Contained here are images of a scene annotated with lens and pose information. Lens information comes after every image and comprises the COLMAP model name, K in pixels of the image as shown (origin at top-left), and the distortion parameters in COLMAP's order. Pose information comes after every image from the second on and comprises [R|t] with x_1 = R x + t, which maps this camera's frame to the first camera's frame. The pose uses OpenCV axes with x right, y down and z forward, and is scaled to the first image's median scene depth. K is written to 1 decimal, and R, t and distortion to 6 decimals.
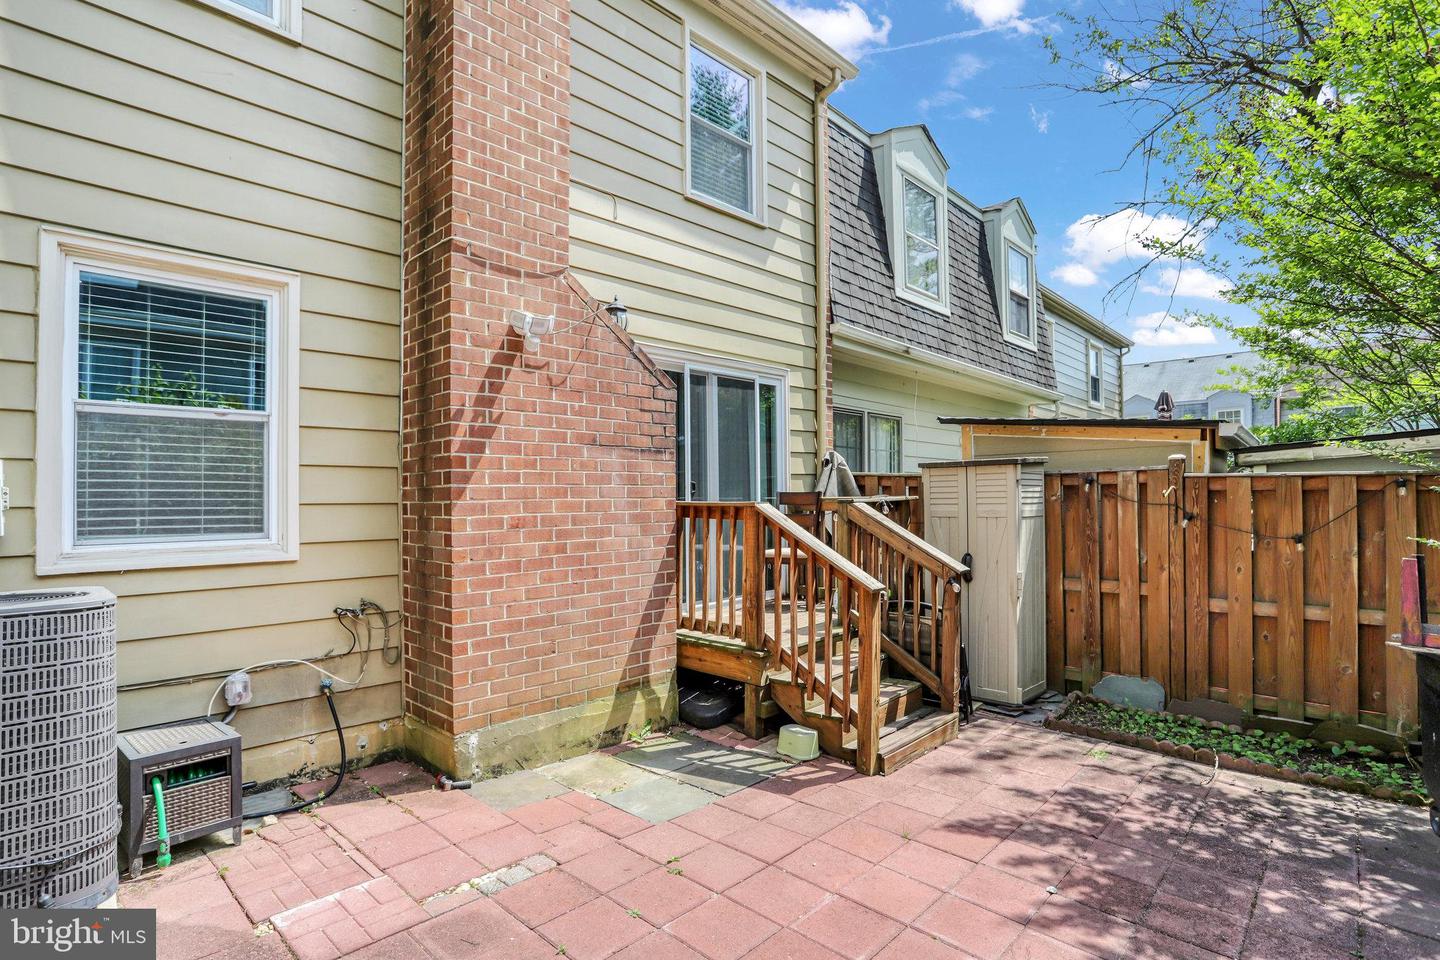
lens RADIAL K [[731.0, 0, 723.7], [0, 731.0, 482.7], [0, 0, 1]] dist [-0.056612, 0.022769]
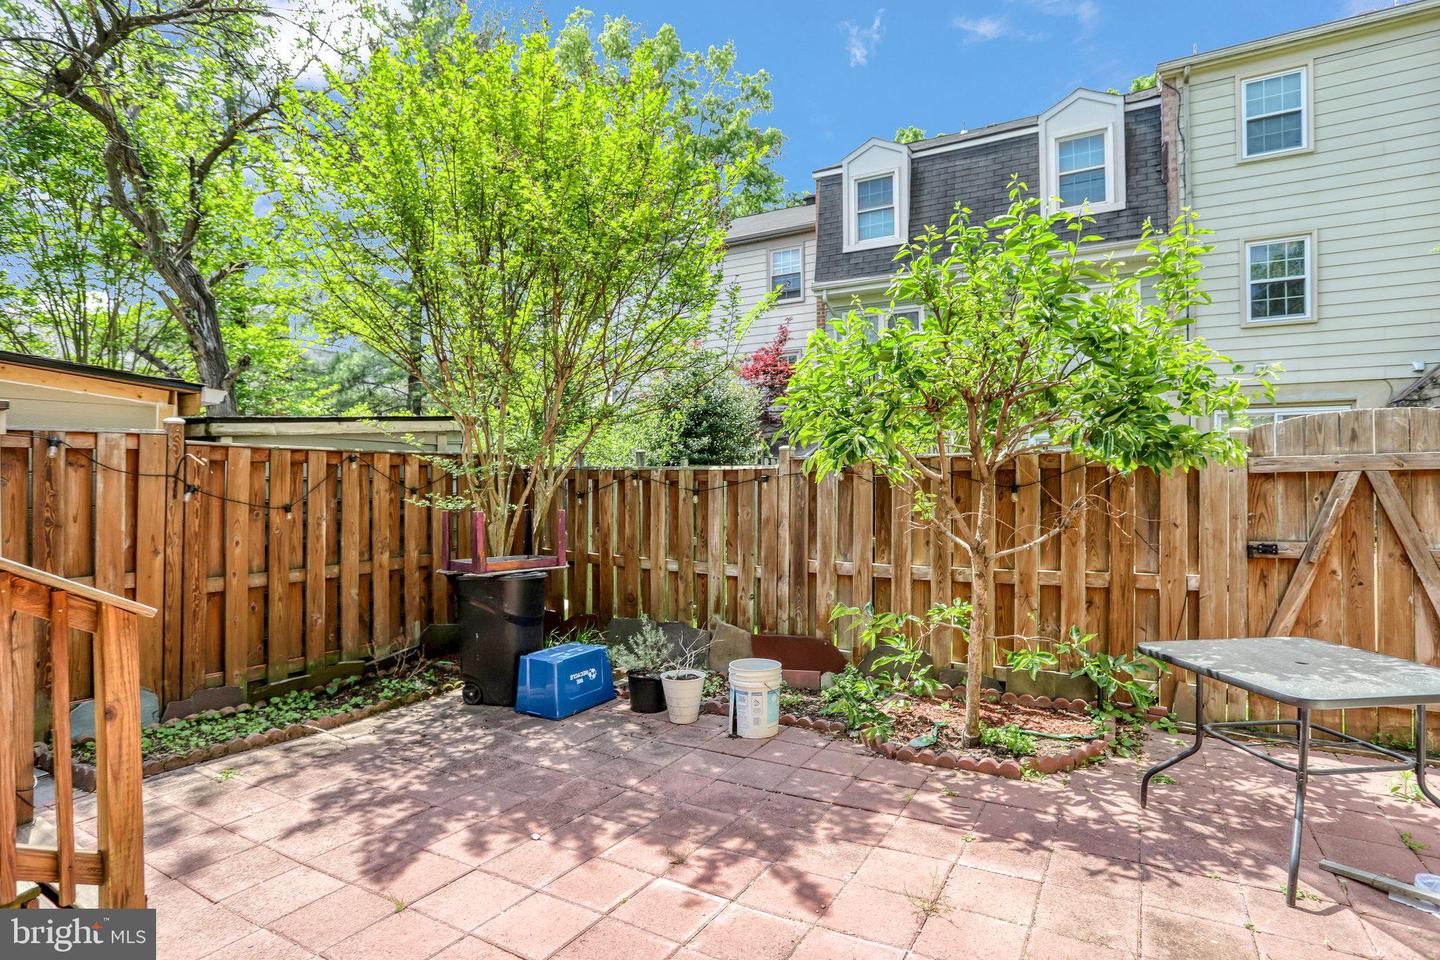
lens RADIAL K [[731.0, 0, 724.3], [0, 731.0, 479.2], [0, 0, 1]] dist [-0.056612, 0.022769]
pose [[-0.214100, 0.005397, 0.976797, -0.448995], [-0.017433, 0.999804, -0.009345, 0.040280], [-0.976656, -0.019029, -0.213964, 0.697687]]
